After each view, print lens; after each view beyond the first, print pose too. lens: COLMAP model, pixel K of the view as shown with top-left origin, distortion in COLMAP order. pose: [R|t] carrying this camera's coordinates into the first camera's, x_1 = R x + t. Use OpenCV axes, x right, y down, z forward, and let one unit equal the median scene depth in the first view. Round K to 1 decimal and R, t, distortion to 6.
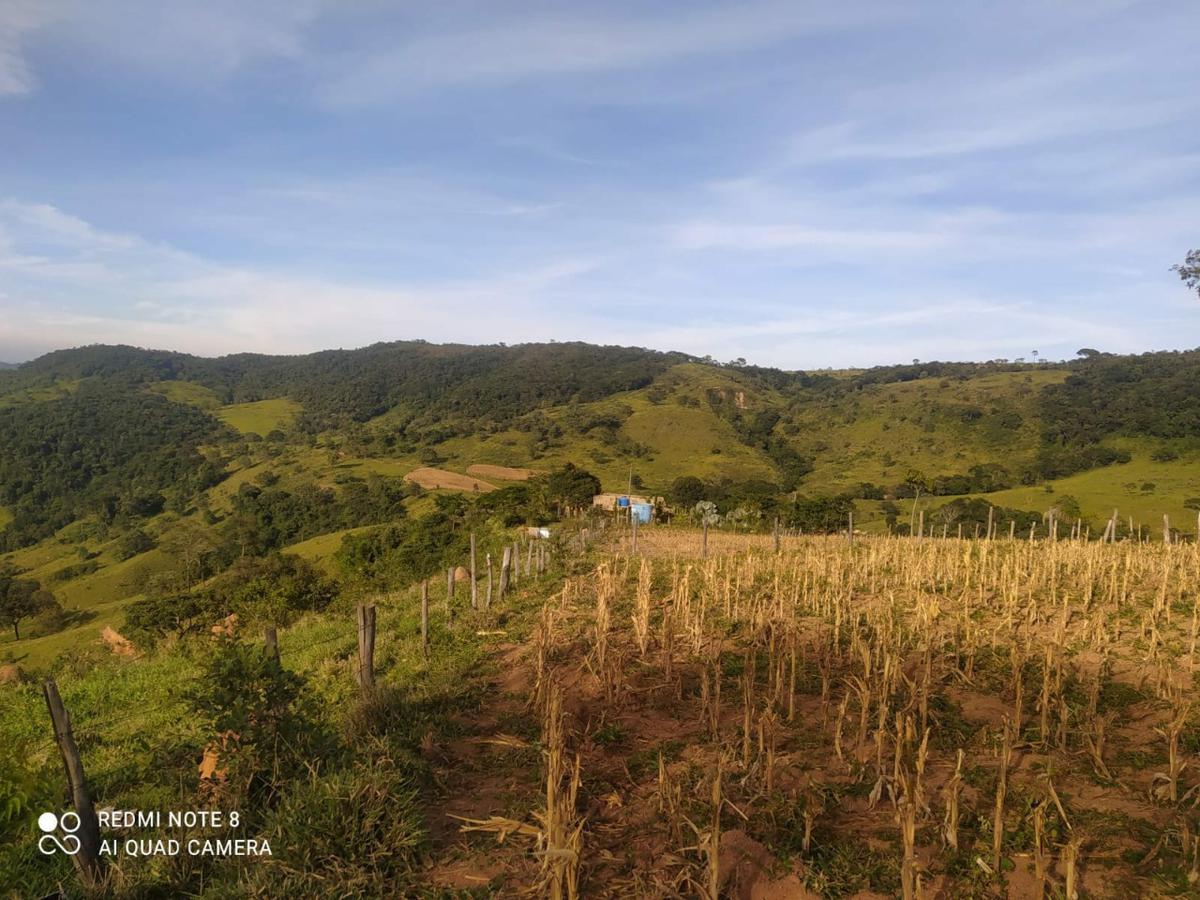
lens RADIAL K [[906.6, 0, 602.3], [0, 906.6, 445.2], [0, 0, 1]] dist [0.055789, -0.079179]
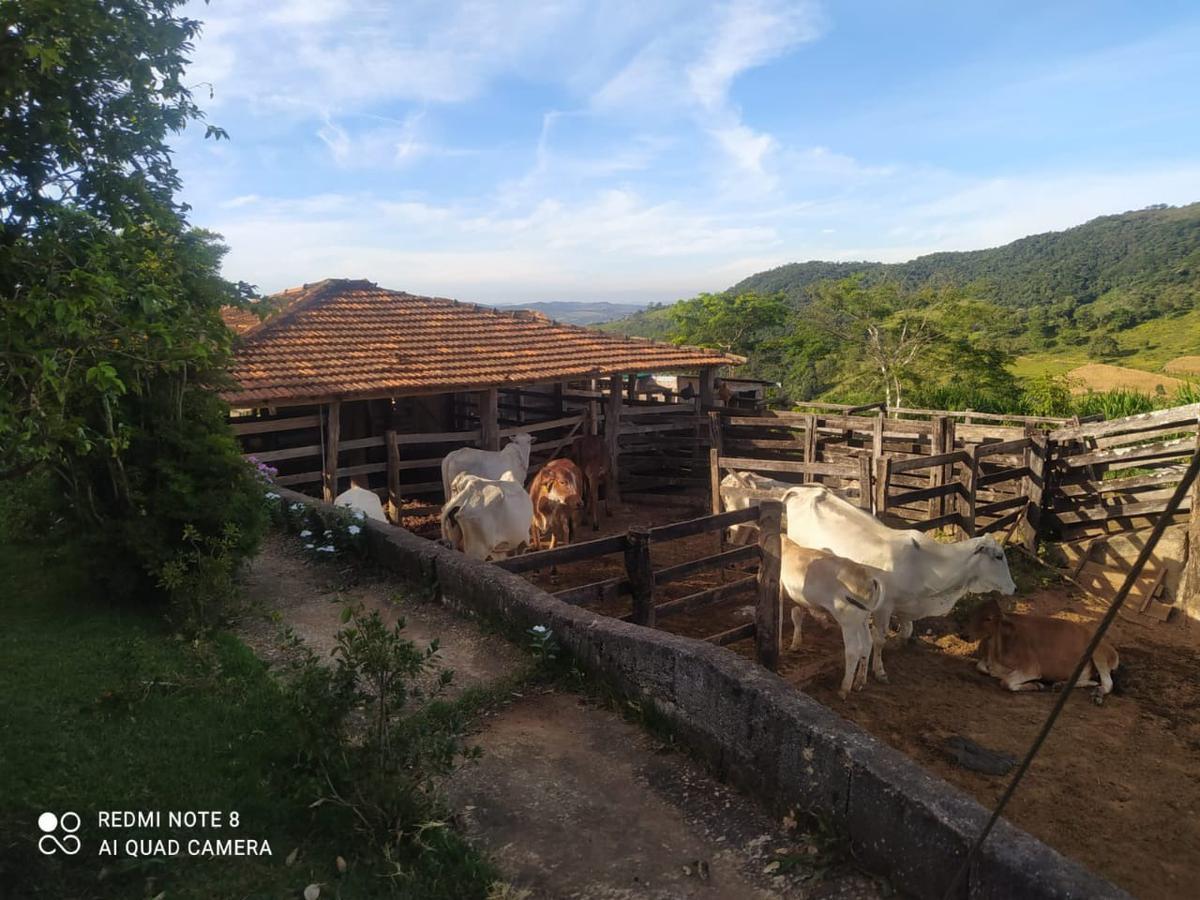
lens RADIAL K [[906.6, 0, 610.7], [0, 906.6, 452.4], [0, 0, 1]] dist [0.055789, -0.079179]
pose [[0.717706, 0.018536, -0.696099, 0.014606], [0.050397, 0.995642, 0.078473, 0.012990], [0.694520, -0.091402, 0.713644, 0.191052]]
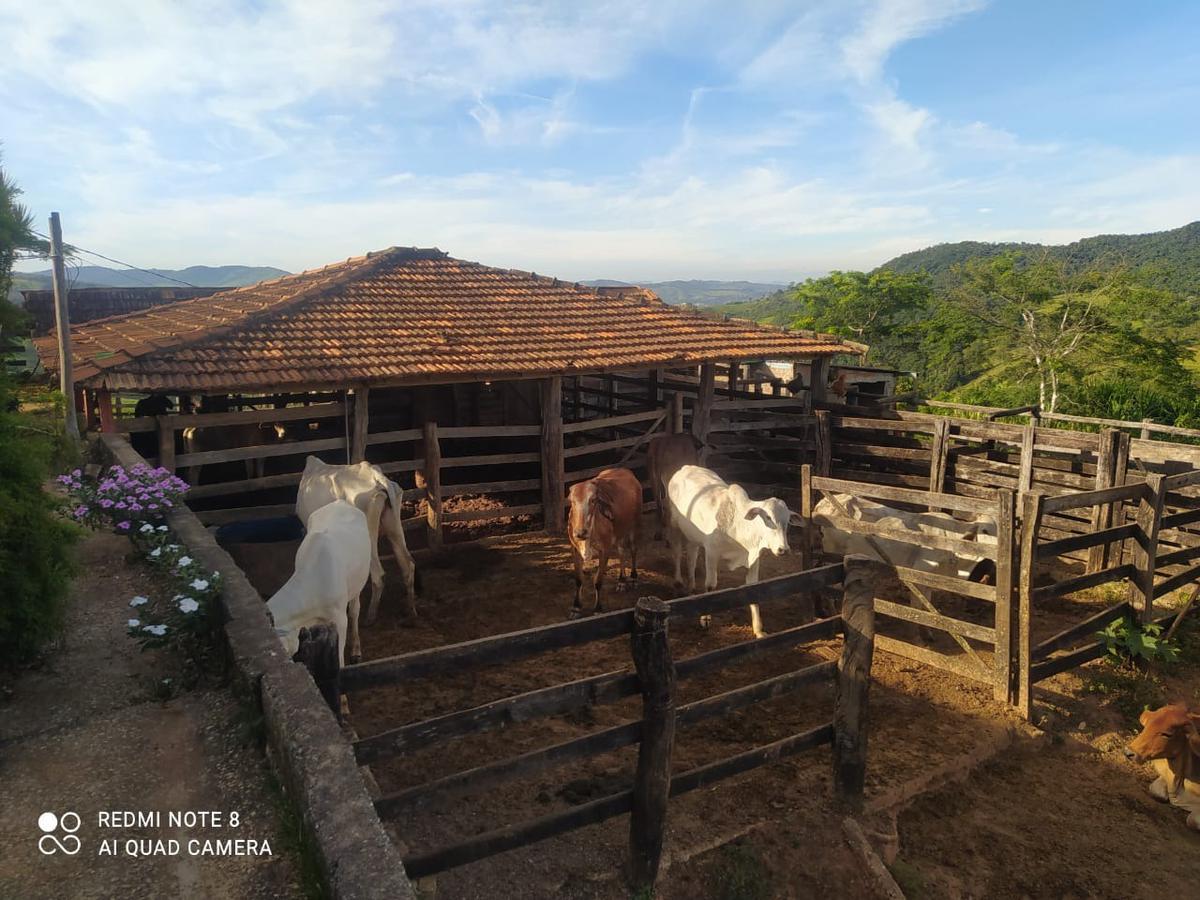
lens RADIAL K [[906.6, 0, 638.6], [0, 906.6, 451.3], [0, 0, 1]] dist [0.055789, -0.079179]
pose [[0.629735, 0.058846, -0.774578, 0.010896], [0.023991, 0.995178, 0.095110, 0.012650], [0.776440, -0.078477, 0.625286, 0.198203]]
